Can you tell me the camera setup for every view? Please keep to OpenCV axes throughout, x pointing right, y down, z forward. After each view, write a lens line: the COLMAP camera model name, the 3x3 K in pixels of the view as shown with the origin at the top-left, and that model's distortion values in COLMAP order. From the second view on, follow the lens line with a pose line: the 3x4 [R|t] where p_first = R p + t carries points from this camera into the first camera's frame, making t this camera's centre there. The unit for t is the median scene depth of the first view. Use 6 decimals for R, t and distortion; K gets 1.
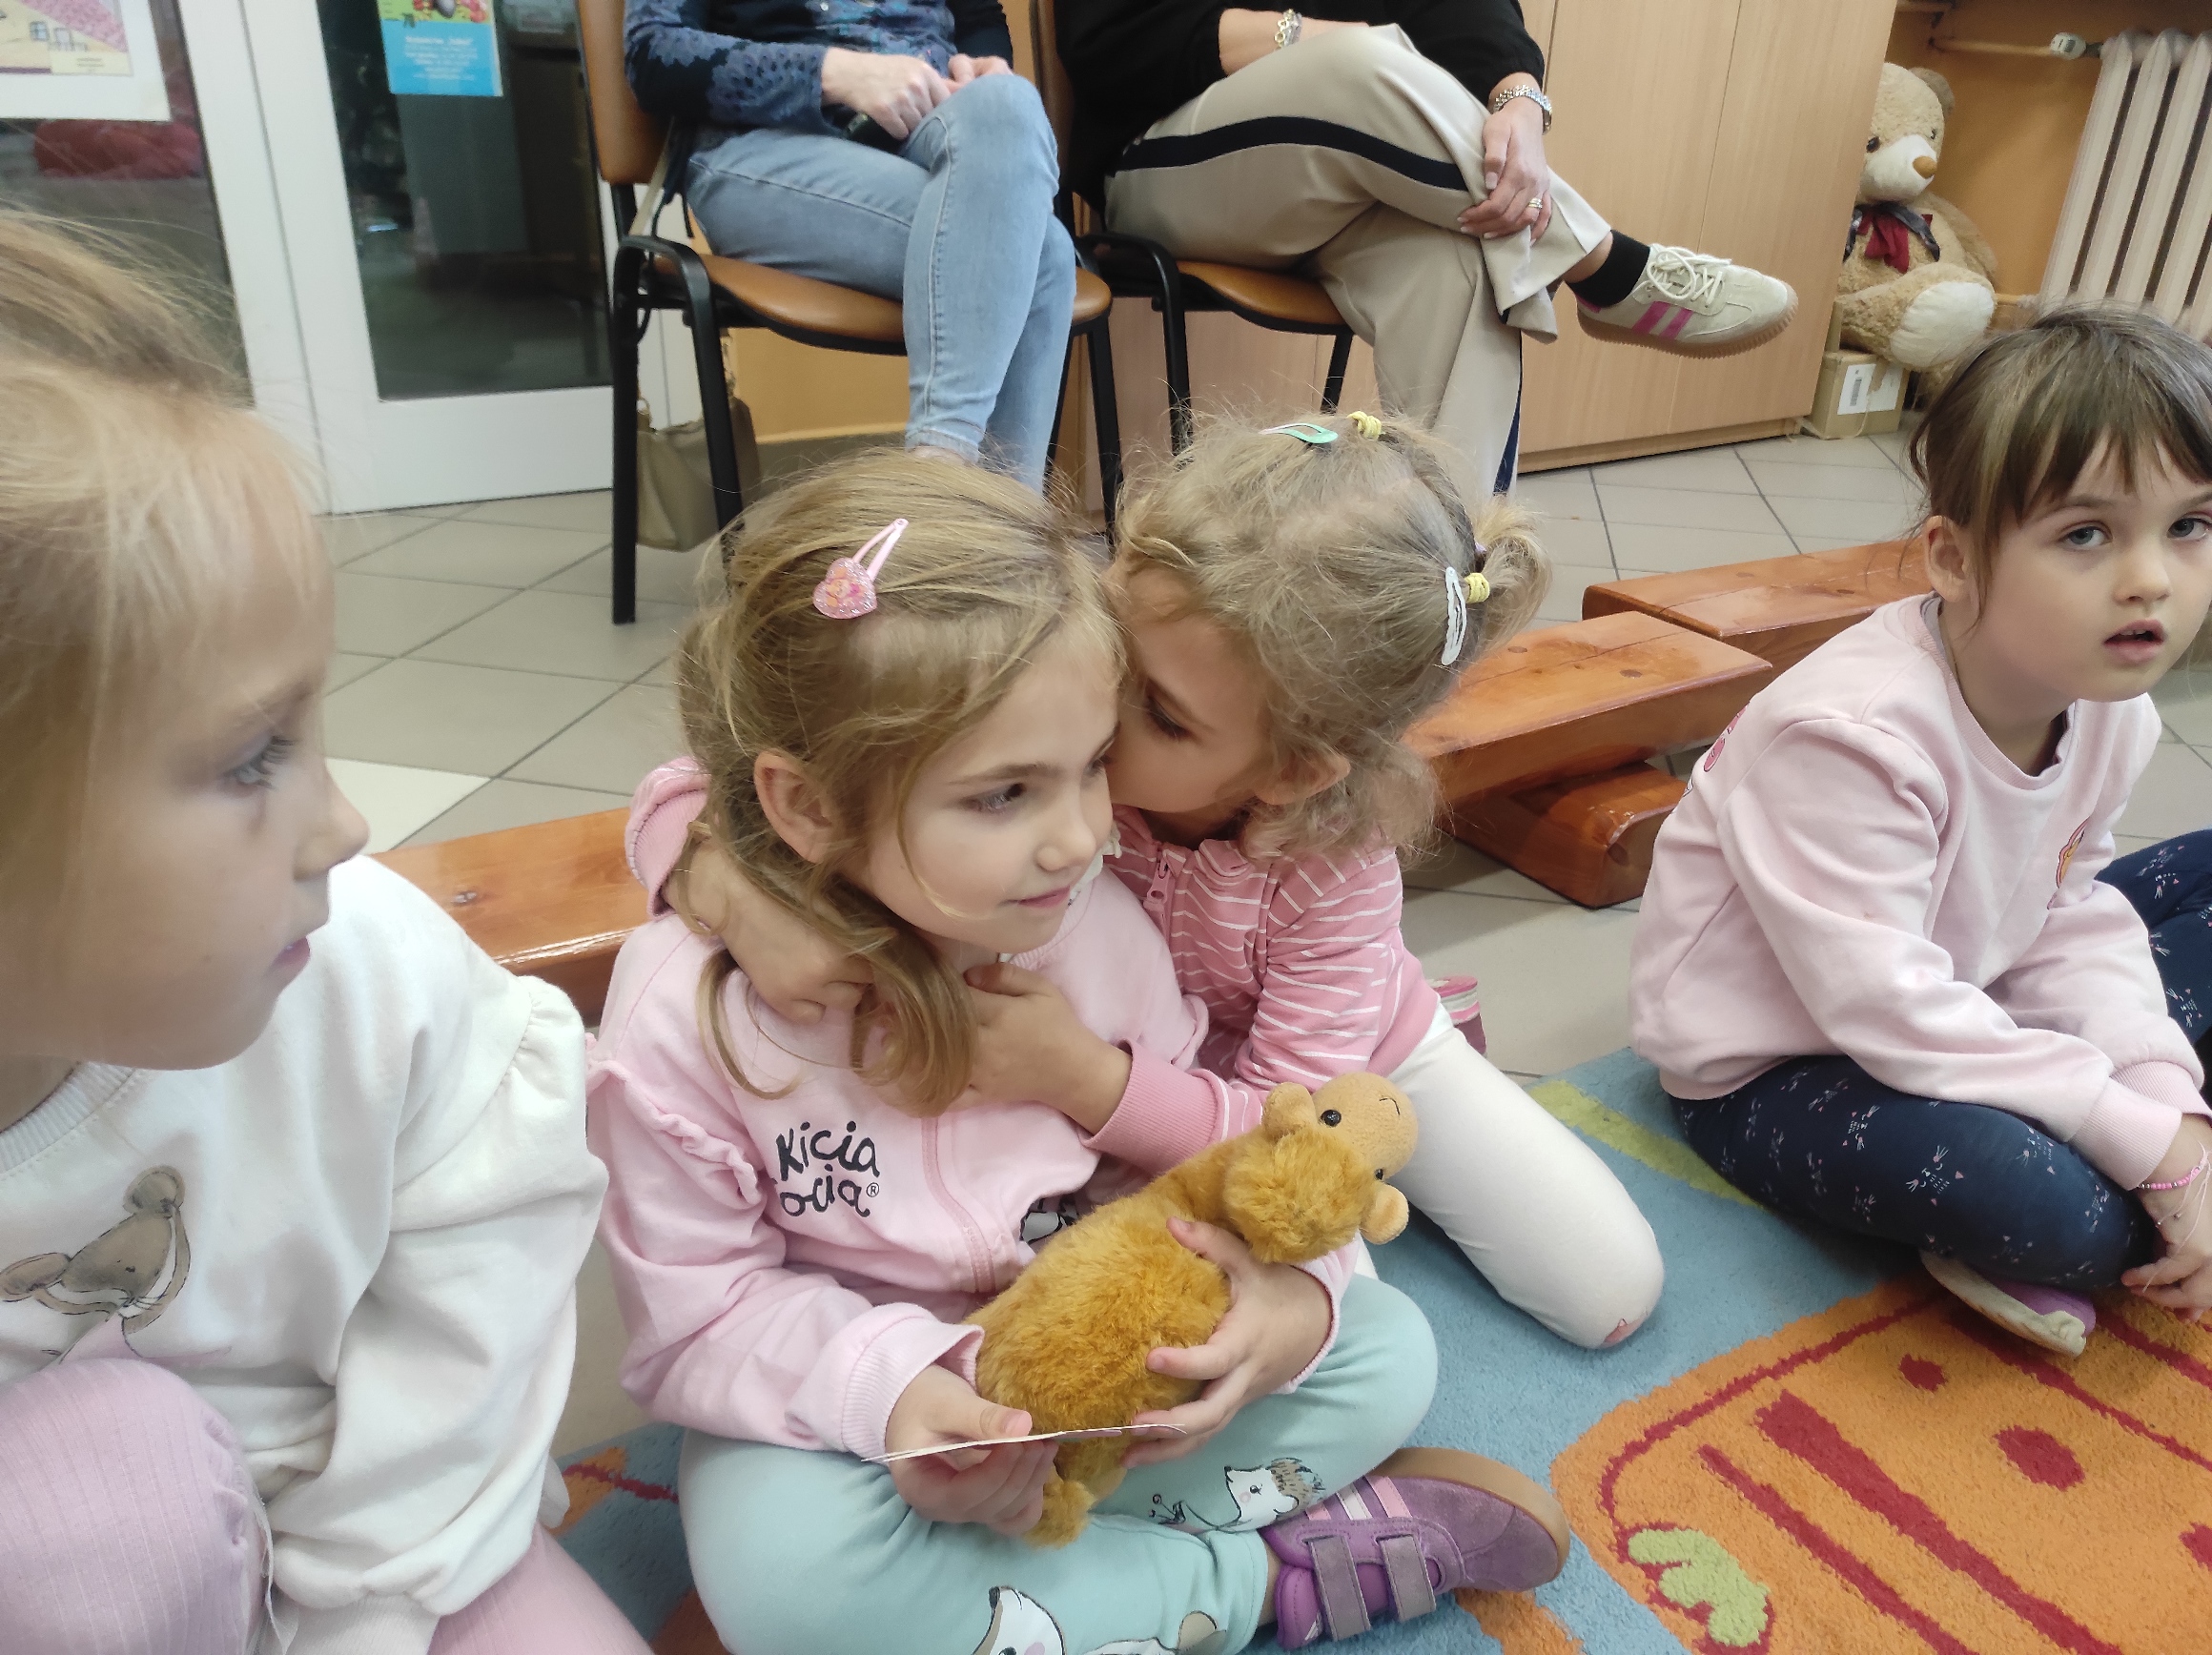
lens RADIAL K [[1643.0, 0, 1132.4], [0, 1643.0, 842.5], [0, 0, 1]] dist [0.035067, -0.012999]
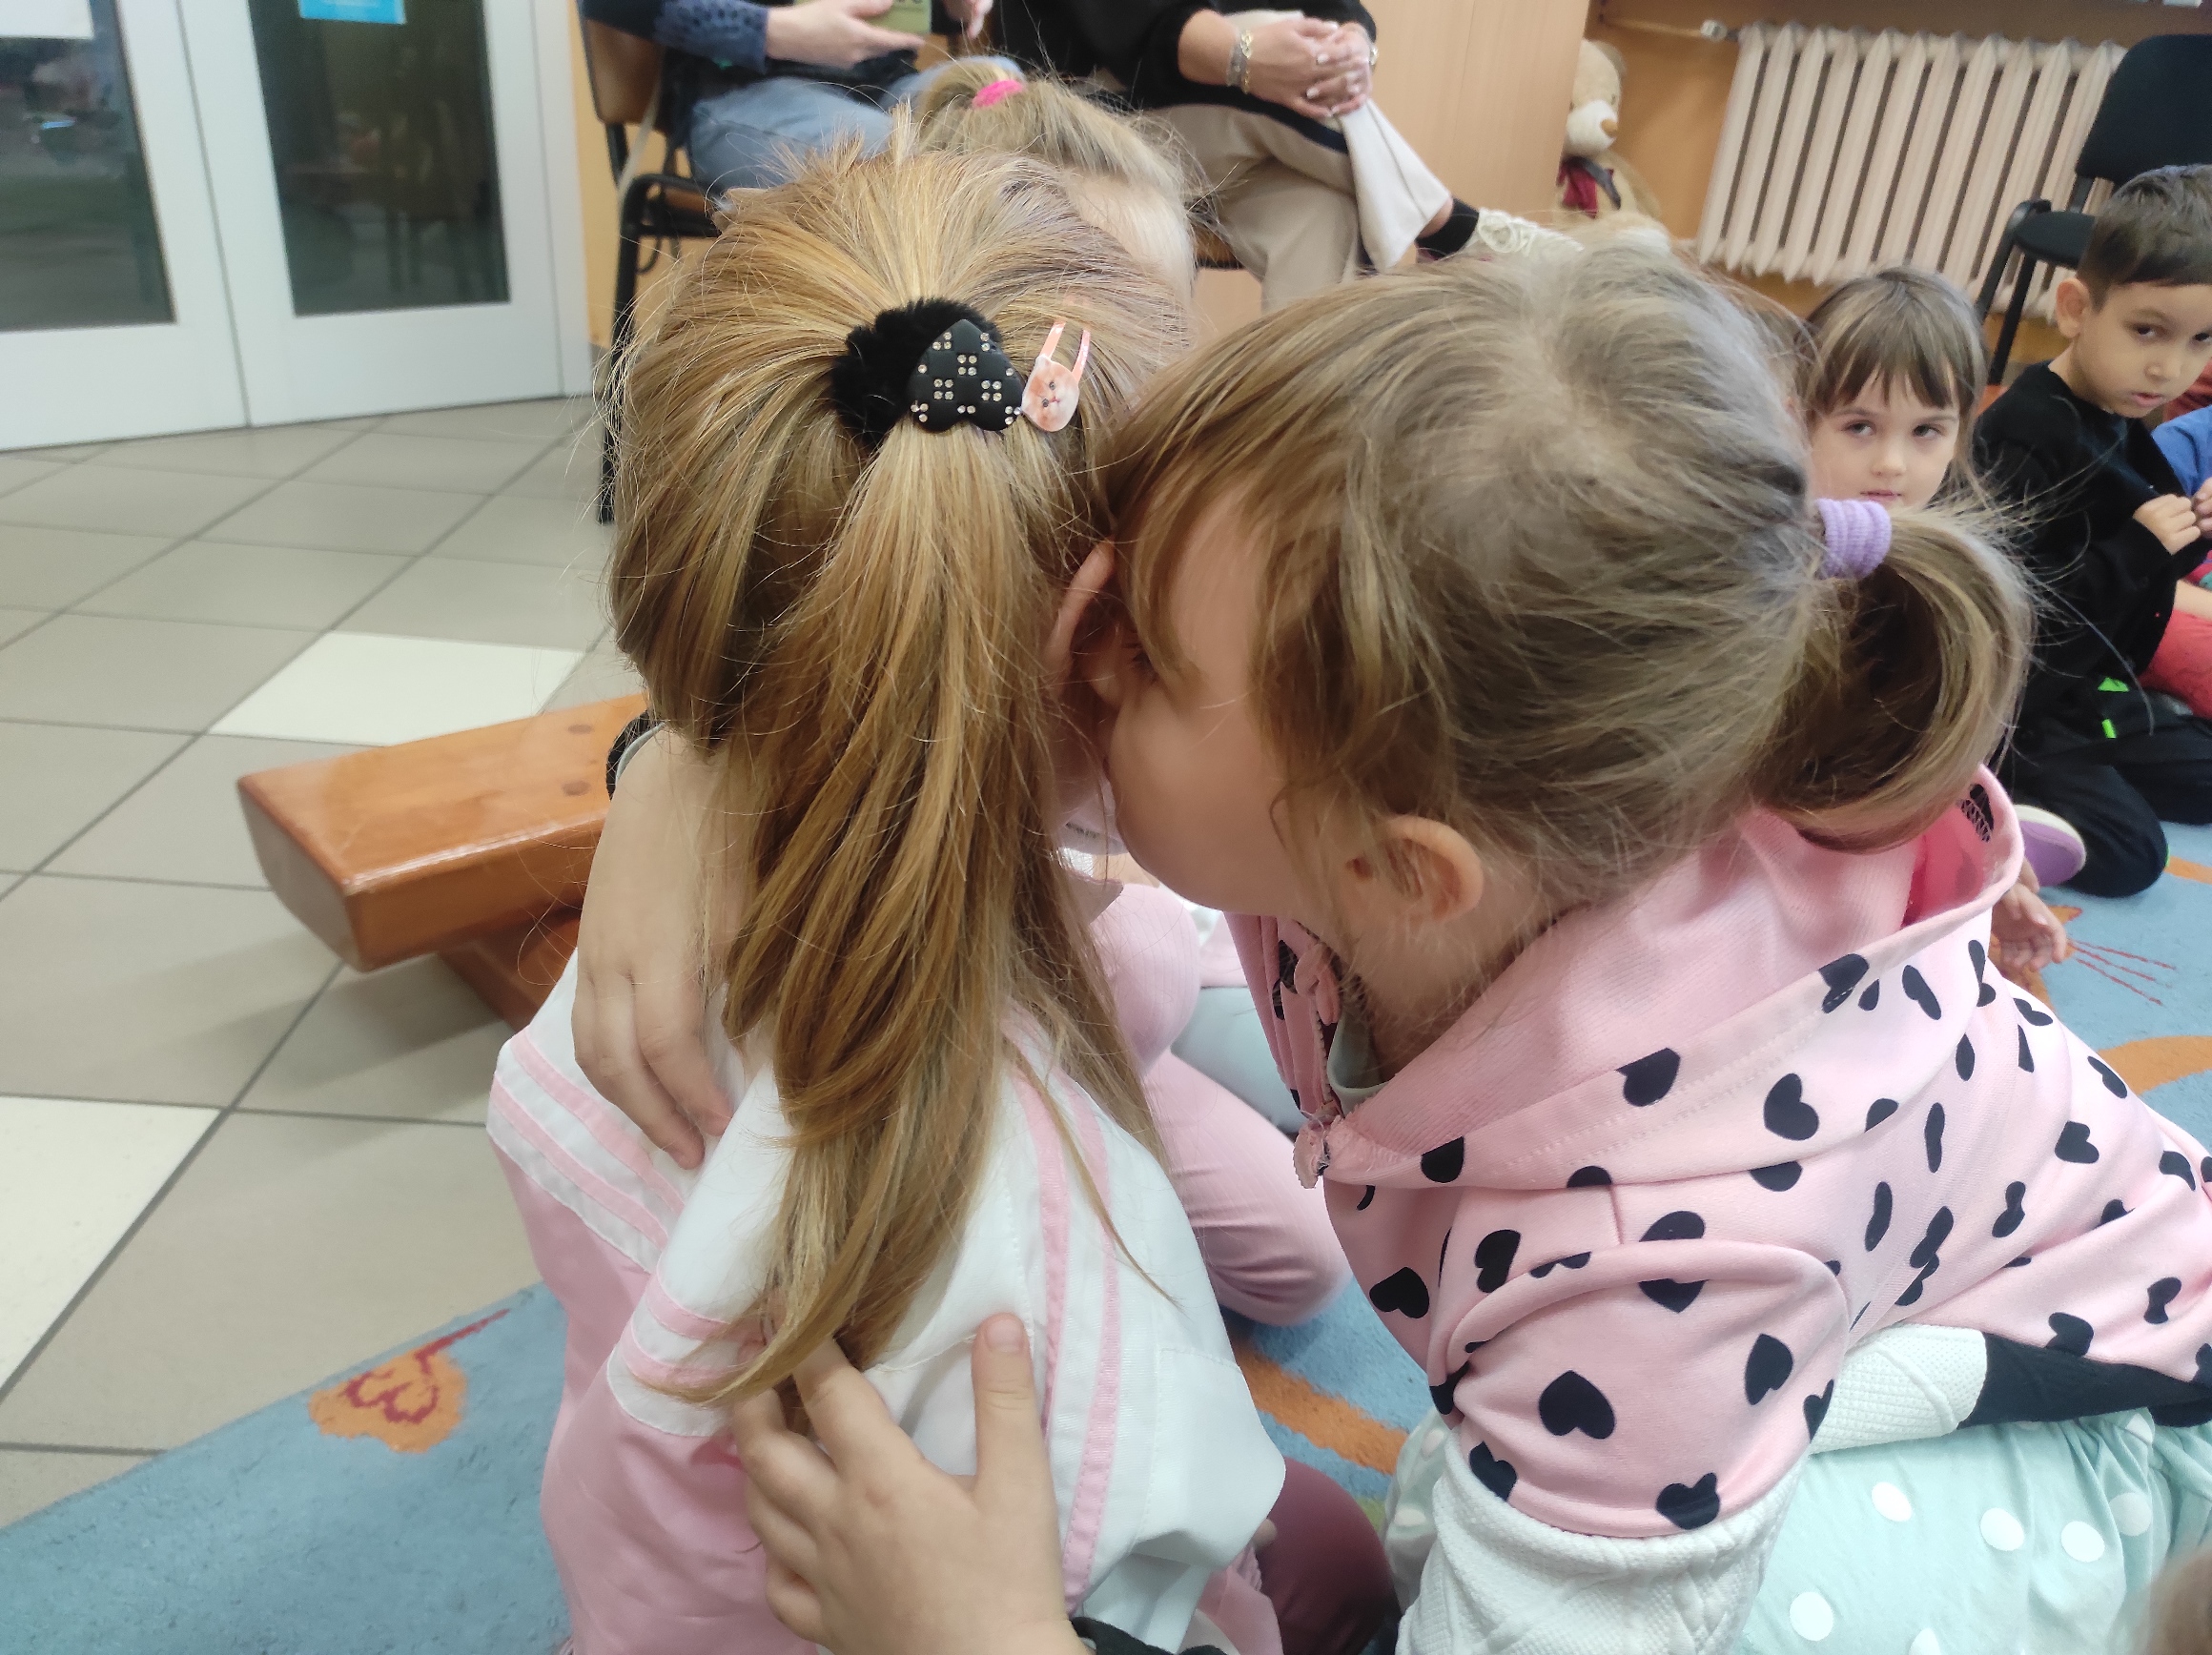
lens RADIAL K [[1643.0, 0, 1132.4], [0, 1643.0, 842.5], [0, 0, 1]] dist [0.035067, -0.012999]
pose [[0.976132, -0.058867, 0.209046, -0.141247], [0.048875, 0.997416, 0.052655, 0.026729], [-0.211605, -0.041181, 0.976487, -0.114543]]
